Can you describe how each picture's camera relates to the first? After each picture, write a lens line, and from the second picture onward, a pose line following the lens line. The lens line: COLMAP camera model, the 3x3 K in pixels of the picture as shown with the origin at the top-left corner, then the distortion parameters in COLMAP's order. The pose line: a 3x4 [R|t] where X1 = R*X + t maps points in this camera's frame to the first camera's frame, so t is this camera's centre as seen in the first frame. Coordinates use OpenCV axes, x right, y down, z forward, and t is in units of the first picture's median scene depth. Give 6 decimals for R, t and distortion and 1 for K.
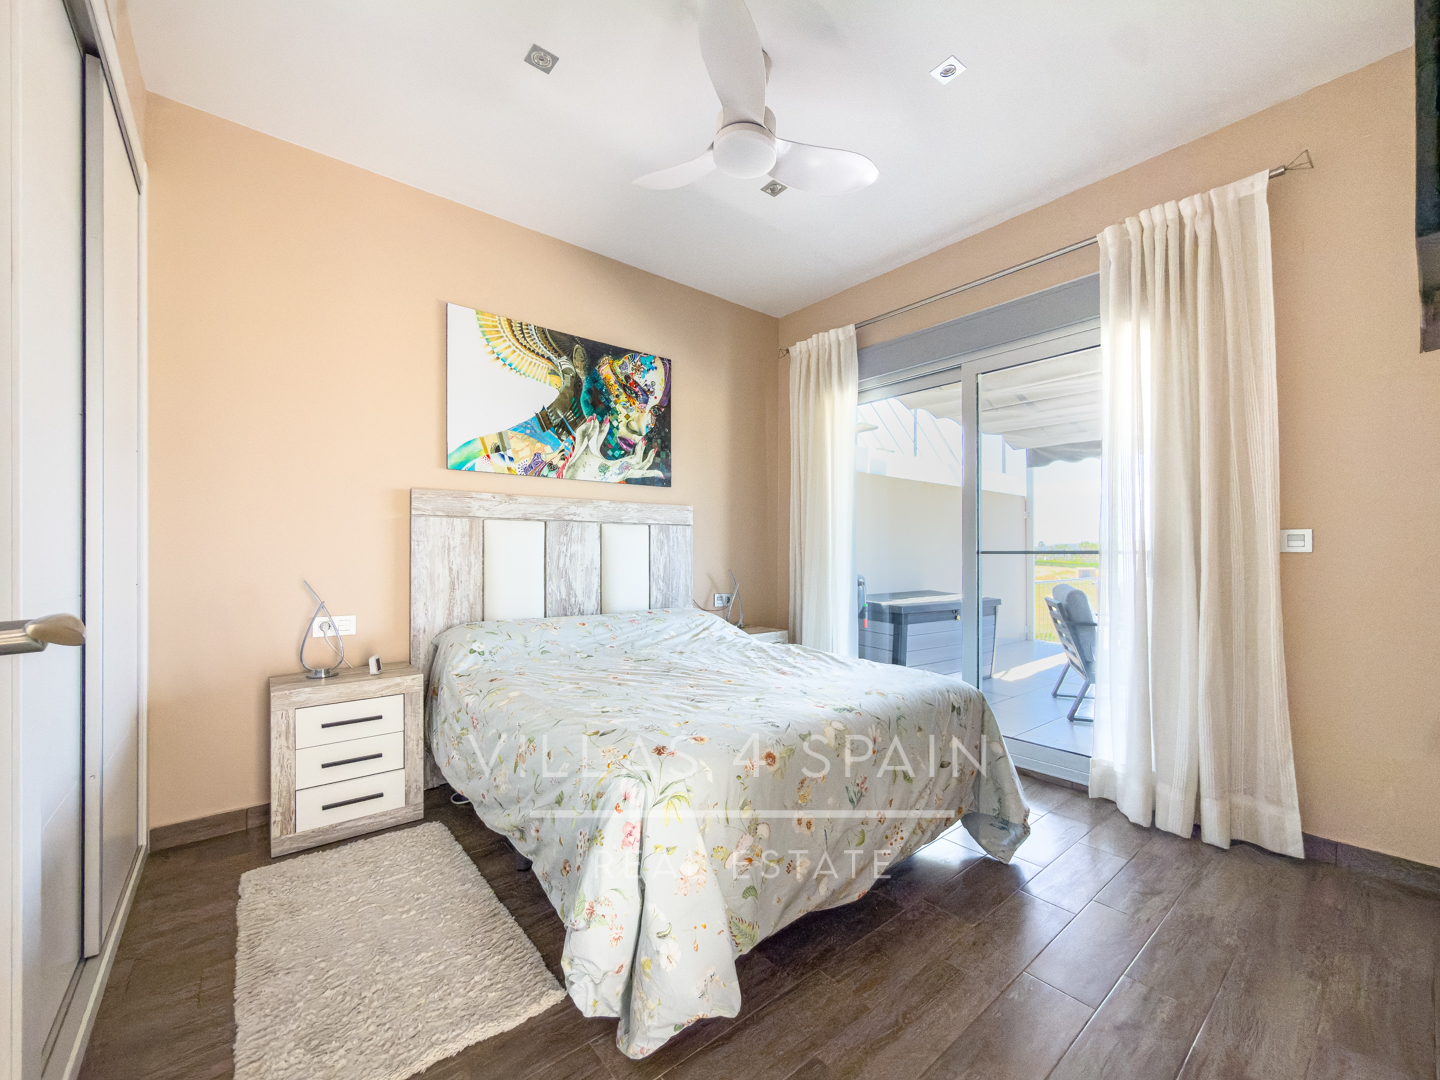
lens RADIAL K [[594.6, 0, 725.9], [0, 594.6, 567.4], [0, 0, 1]] dist [-0.000330, 0.000162]
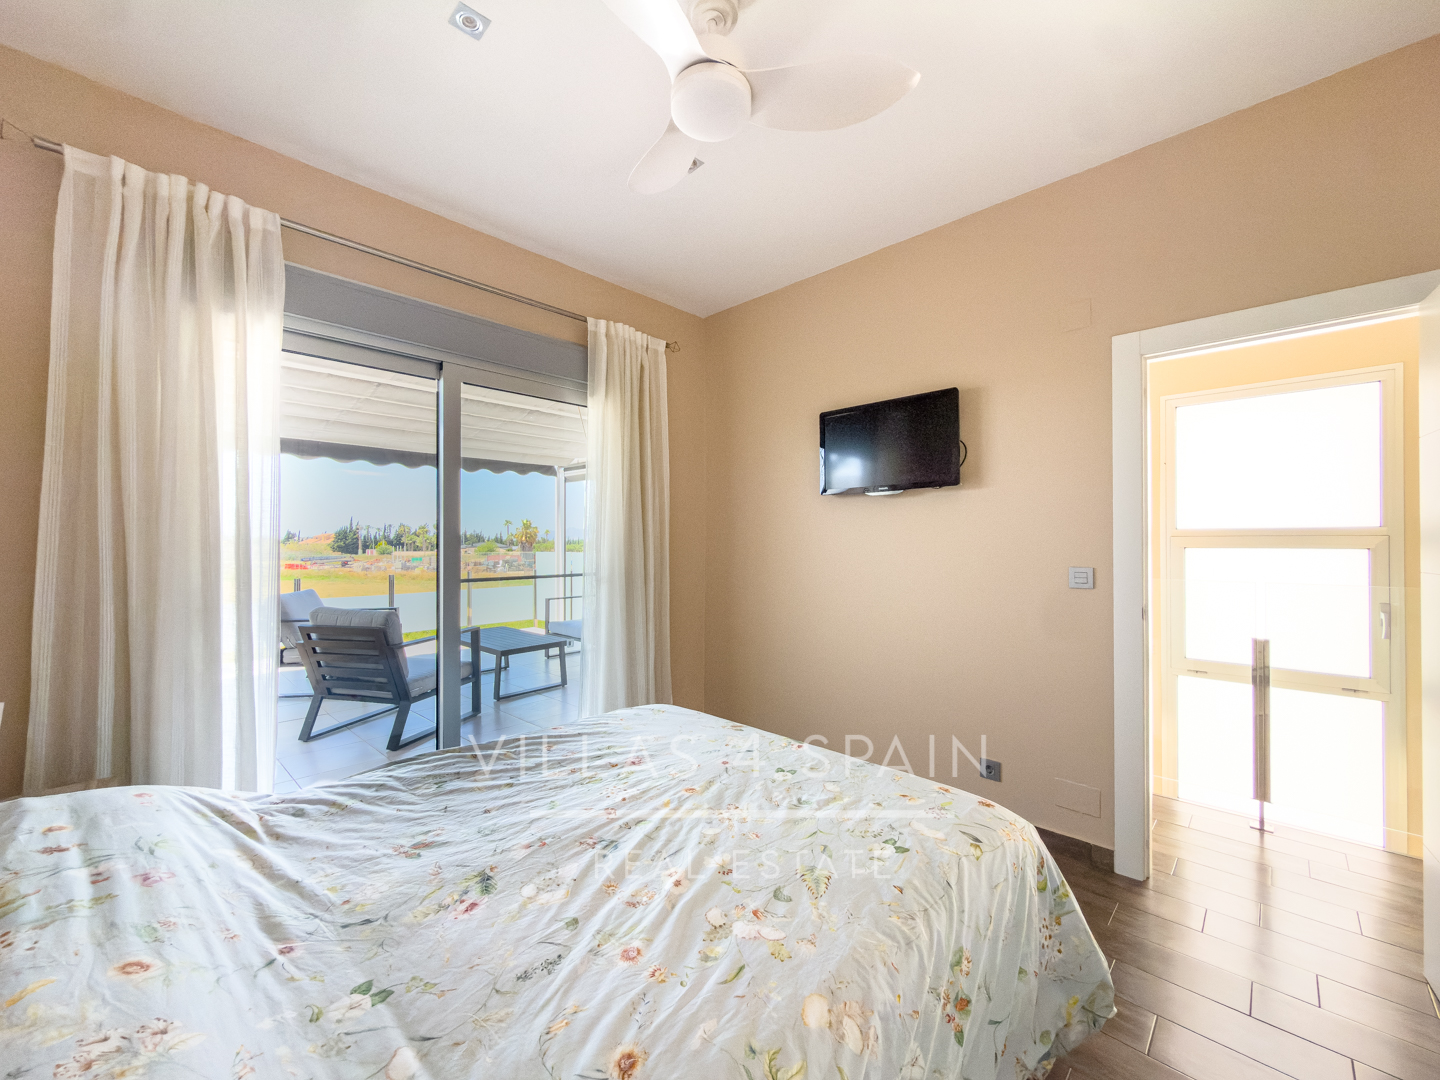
lens RADIAL K [[587.6, 0, 720.3], [0, 587.6, 544.5], [0, 0, 1]] dist [-0.001899, -0.000178]
pose [[-0.117439, -0.007808, 0.993049, -0.606135], [0.013512, 0.999864, 0.009459, -0.100548], [-0.992988, 0.014529, -0.117318, 0.874827]]
